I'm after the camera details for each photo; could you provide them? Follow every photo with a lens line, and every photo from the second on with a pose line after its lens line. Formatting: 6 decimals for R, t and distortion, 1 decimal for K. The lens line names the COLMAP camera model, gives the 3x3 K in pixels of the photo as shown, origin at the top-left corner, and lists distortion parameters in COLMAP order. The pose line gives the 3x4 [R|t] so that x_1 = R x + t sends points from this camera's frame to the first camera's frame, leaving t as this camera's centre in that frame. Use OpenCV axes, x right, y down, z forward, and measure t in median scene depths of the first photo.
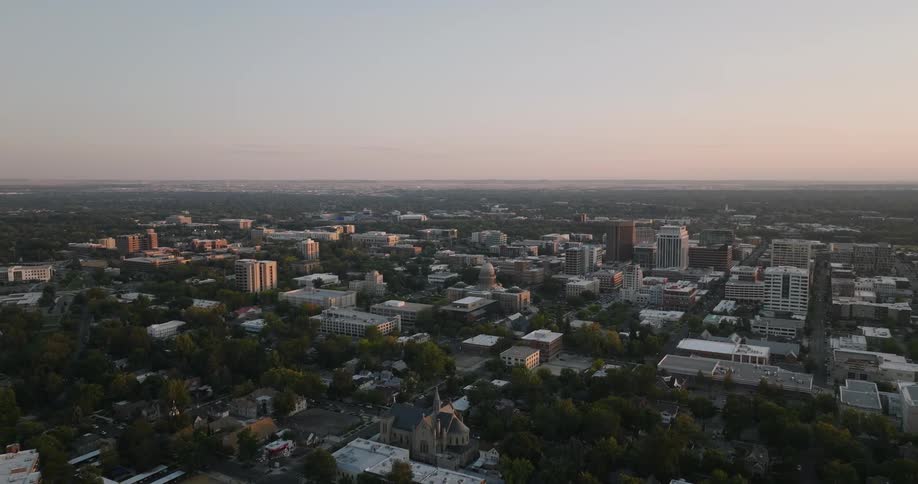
lens RADIAL K [[646.4, 0, 457.2], [0, 646.4, 243.3], [0, 0, 1]] dist [0.001854, 0.013586]
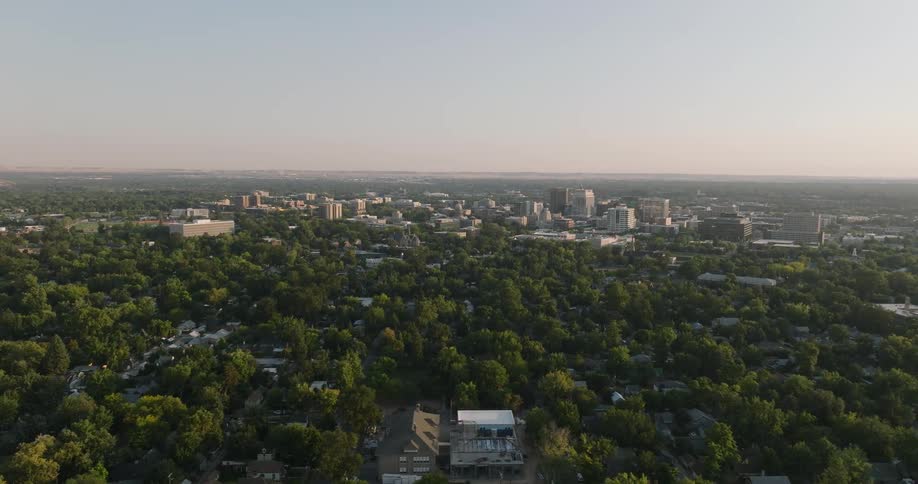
lens RADIAL K [[646.4, 0, 455.4], [0, 646.4, 243.8], [0, 0, 1]] dist [0.001854, 0.013586]
pose [[0.997478, 0.017299, -0.068833, 0.145661], [-0.016563, 0.999800, 0.011242, 0.107582], [0.069014, -0.010074, 0.997565, -0.708302]]
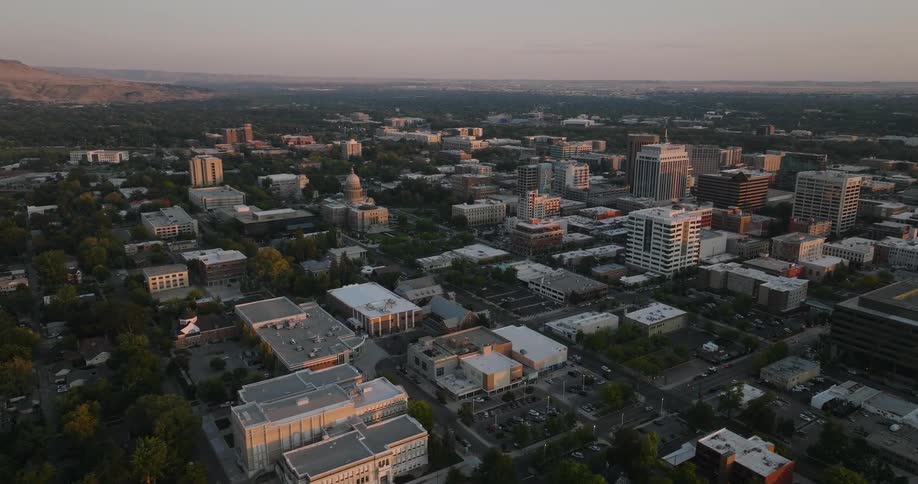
lens RADIAL K [[646.4, 0, 457.7], [0, 646.4, 237.4], [0, 0, 1]] dist [0.001854, 0.013586]
pose [[0.895409, 0.113759, -0.430467, 0.519287], [-0.052131, 0.986946, 0.152382, -0.025675], [0.442182, -0.114004, 0.889651, 0.213496]]
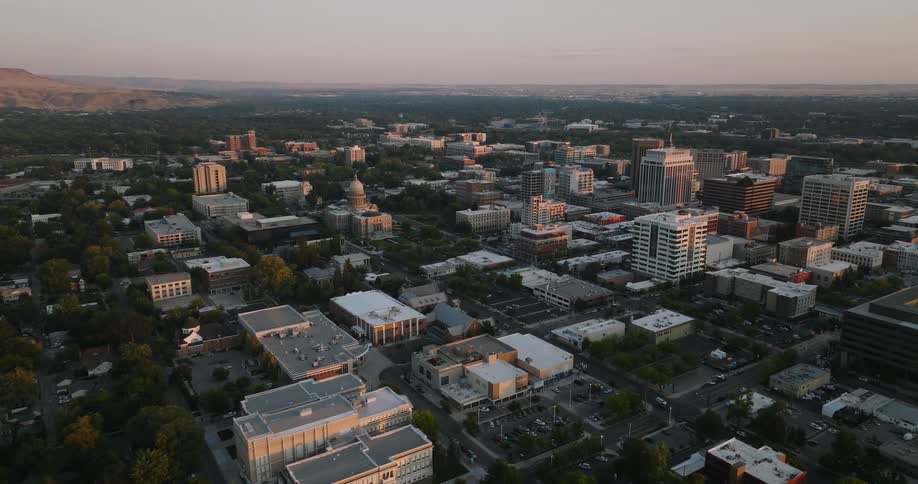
lens RADIAL K [[646.4, 0, 457.5], [0, 646.4, 239.8], [0, 0, 1]] dist [0.001854, 0.013586]
pose [[0.893111, 0.107370, -0.436835, 0.517341], [-0.046076, 0.987824, 0.148595, -0.026383], [0.447471, -0.112584, 0.887184, 0.217203]]
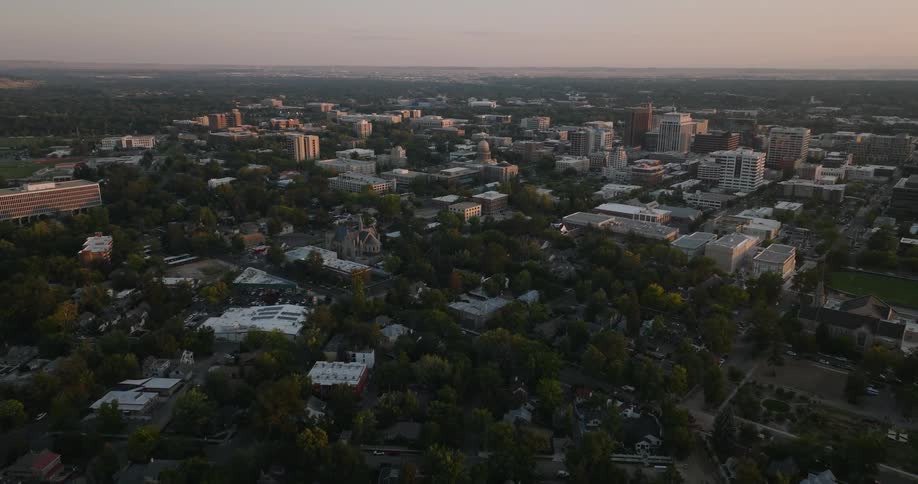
lens RADIAL K [[646.4, 0, 456.4], [0, 646.4, 240.2], [0, 0, 1]] dist [0.001854, 0.013586]
pose [[0.986365, 0.049224, -0.157040, 0.170551], [-0.022908, 0.985998, 0.165174, 0.013785], [0.162972, -0.159325, 0.973682, -0.164250]]
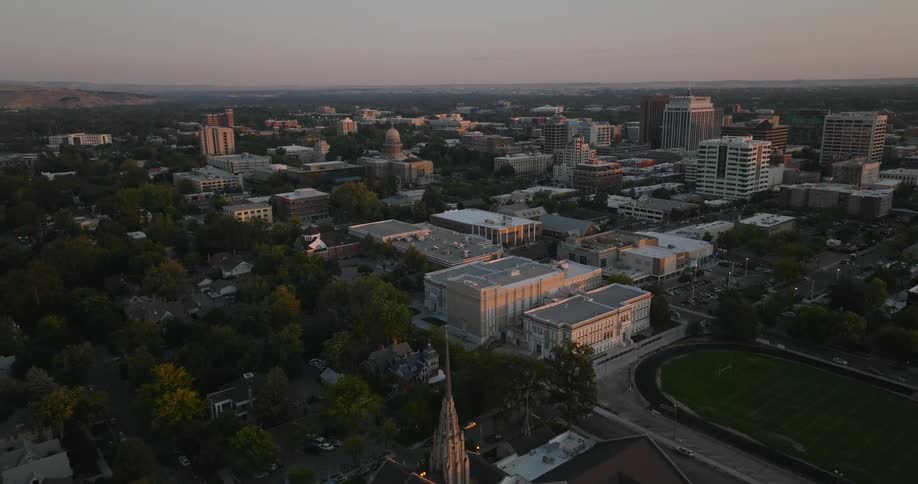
lens RADIAL K [[646.4, 0, 457.4], [0, 646.4, 240.8], [0, 0, 1]] dist [0.001854, 0.013586]
pose [[0.933676, 0.074891, -0.350201, 0.405249], [-0.026135, 0.989531, 0.141933, 0.048134], [0.357164, -0.123367, 0.925859, 0.162977]]
